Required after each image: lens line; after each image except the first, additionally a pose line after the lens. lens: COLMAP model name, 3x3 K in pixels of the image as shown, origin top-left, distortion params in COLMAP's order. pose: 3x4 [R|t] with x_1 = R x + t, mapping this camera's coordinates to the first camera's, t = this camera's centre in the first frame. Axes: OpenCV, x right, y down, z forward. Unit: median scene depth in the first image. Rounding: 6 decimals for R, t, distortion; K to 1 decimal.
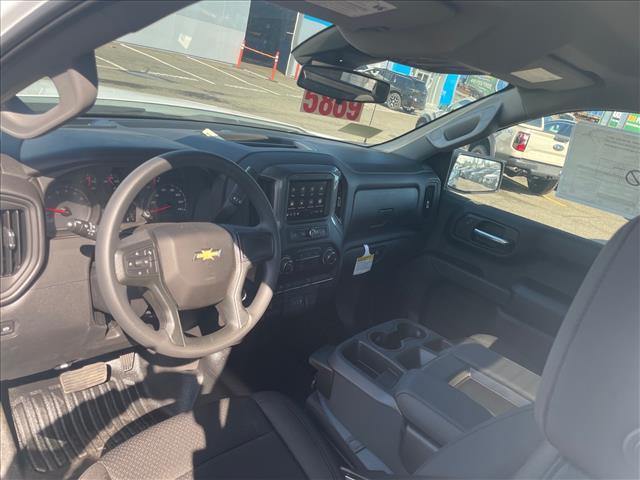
lens RADIAL K [[484.7, 0, 326.8], [0, 484.7, 242.2], [0, 0, 1]] dist [0.085795, -0.111346]
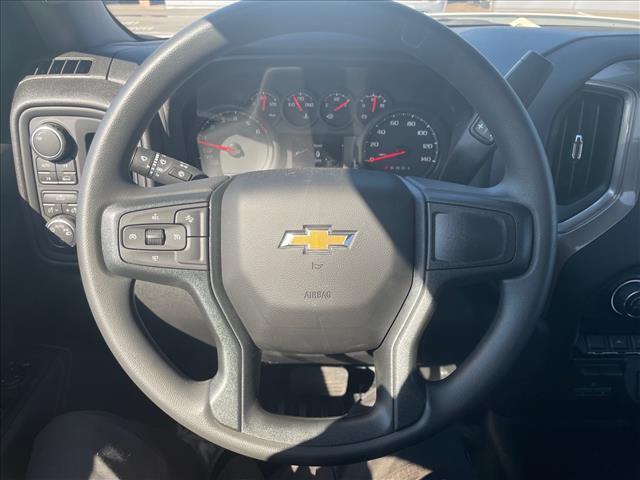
lens RADIAL K [[484.7, 0, 326.8], [0, 484.7, 242.2], [0, 0, 1]] dist [0.085795, -0.111346]
pose [[0.694725, 0.140605, -0.705399, 0.052981], [-0.107938, 0.989982, 0.091024, -0.010461], [0.711130, 0.012903, 0.702942, 0.615872]]
